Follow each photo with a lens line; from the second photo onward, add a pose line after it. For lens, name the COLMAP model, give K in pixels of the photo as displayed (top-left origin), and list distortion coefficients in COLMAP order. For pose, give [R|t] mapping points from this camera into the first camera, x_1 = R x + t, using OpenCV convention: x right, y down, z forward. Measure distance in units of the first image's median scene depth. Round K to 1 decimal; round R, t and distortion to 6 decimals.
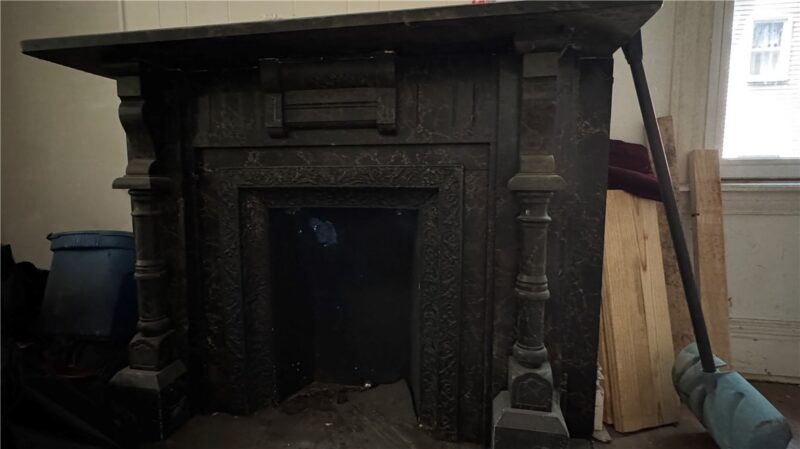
lens RADIAL K [[407.8, 0, 400.0], [0, 407.8, 224.5], [0, 0, 1]] dist [-0.002067, -0.000725]
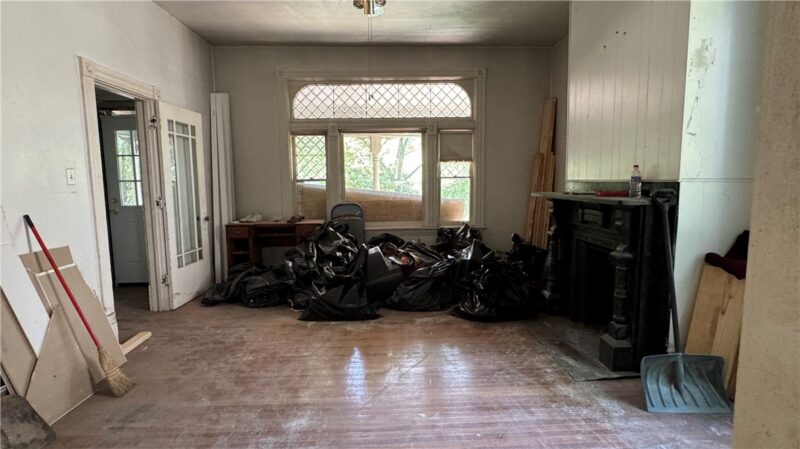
lens RADIAL K [[407.8, 0, 400.0], [0, 407.8, 224.5], [0, 0, 1]] dist [-0.002067, -0.000725]
pose [[0.228511, 0.104347, -0.967933, 1.941397], [-0.097122, 0.991723, 0.083983, -0.285297], [0.968685, 0.074816, 0.236754, -0.807924]]
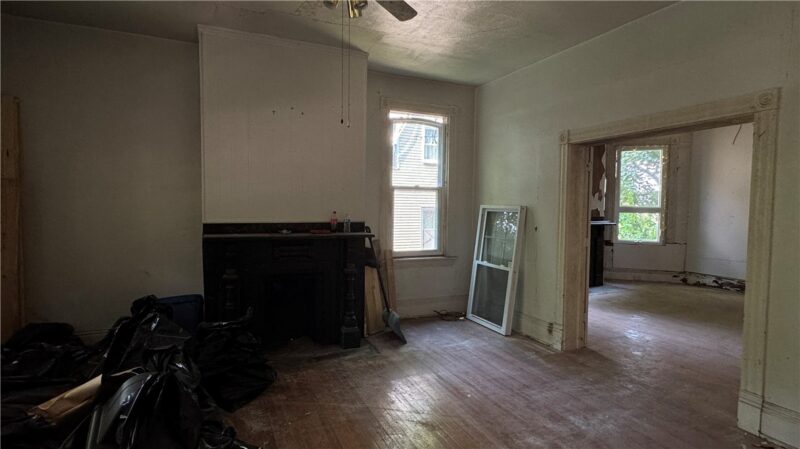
lens RADIAL K [[407.8, 0, 400.0], [0, 407.8, 224.5], [0, 0, 1]] dist [-0.002067, -0.000725]
pose [[0.820222, -0.013383, 0.571889, -1.192116], [0.050531, 0.997513, -0.049129, -0.249246], [-0.569810, 0.069195, 0.818858, -1.994323]]
